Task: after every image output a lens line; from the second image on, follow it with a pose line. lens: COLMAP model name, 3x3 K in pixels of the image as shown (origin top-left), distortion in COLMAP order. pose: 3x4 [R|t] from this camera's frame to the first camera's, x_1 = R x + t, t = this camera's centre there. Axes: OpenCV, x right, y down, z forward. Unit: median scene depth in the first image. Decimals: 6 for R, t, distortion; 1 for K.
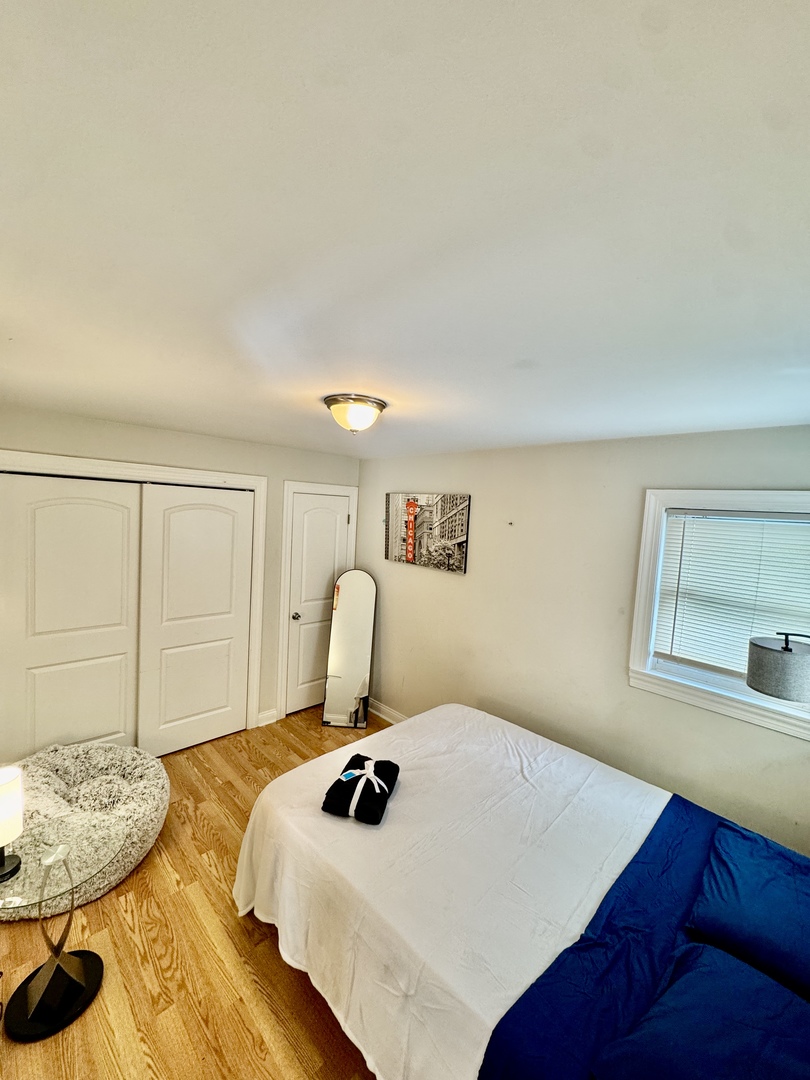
lens RADIAL K [[432.9, 0, 406.5], [0, 432.9, 538.5], [0, 0, 1]] dist [-0.001571, 0.000403]
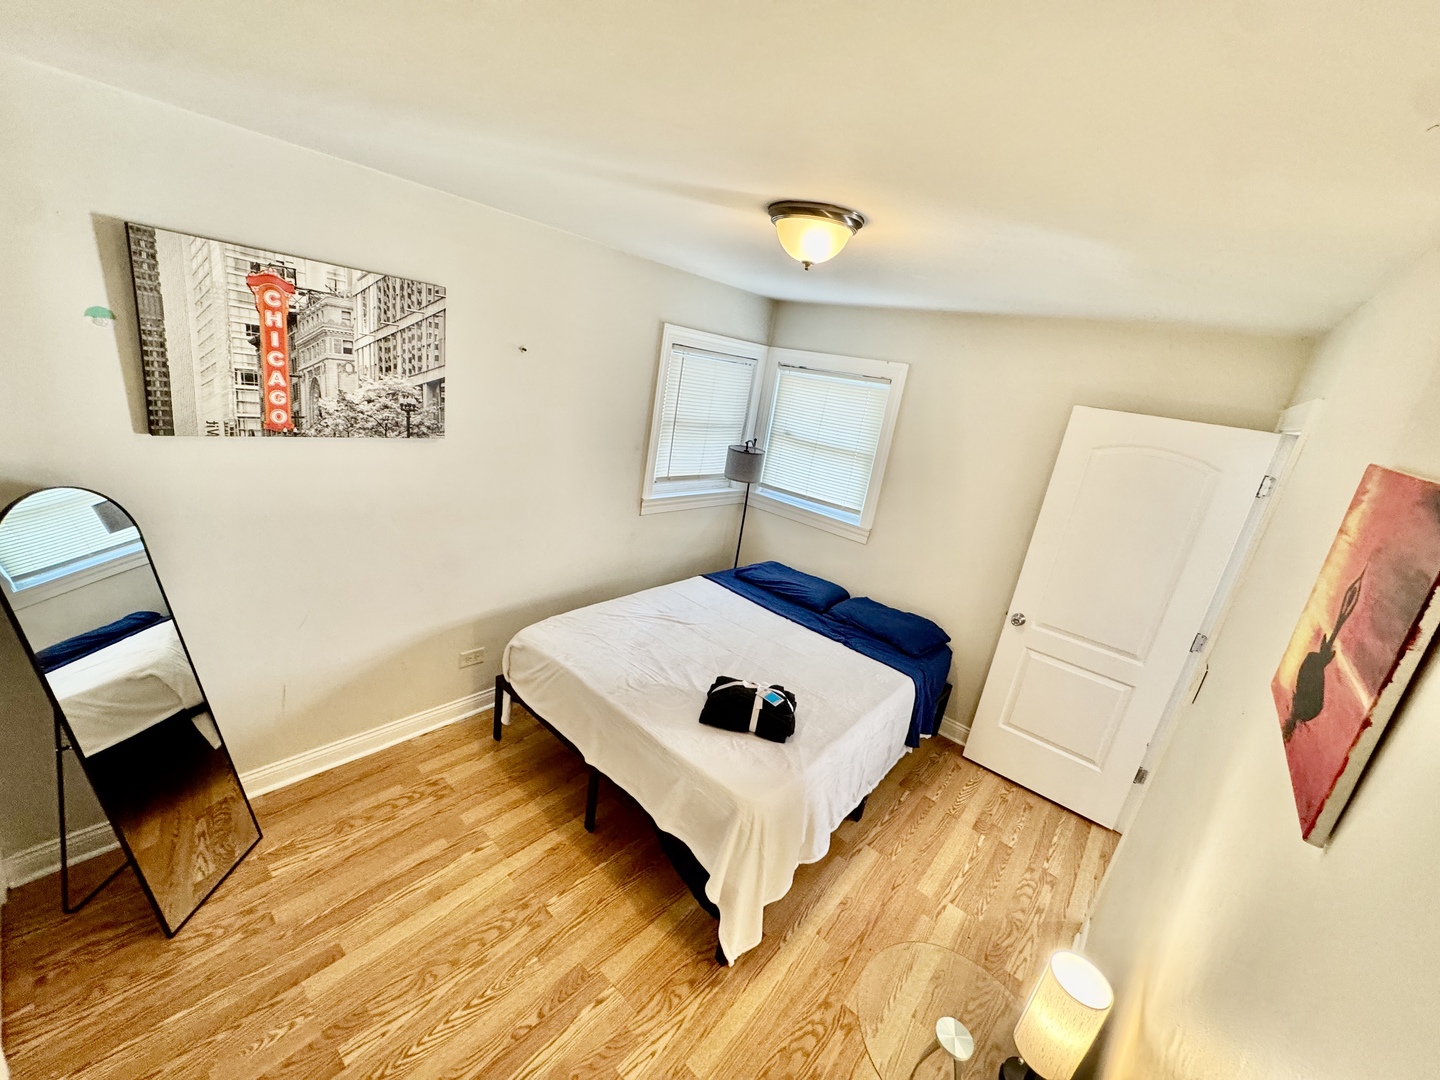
lens RADIAL K [[577.2, 0, 721.4], [0, 577.2, 538.8], [0, 0, 1]] dist [-0.001571, 0.000403]
pose [[-0.084426, -0.354024, 0.931418, -0.621099], [-0.093729, 0.933432, 0.346294, -0.086638], [-0.992012, -0.058065, -0.111989, 0.700181]]
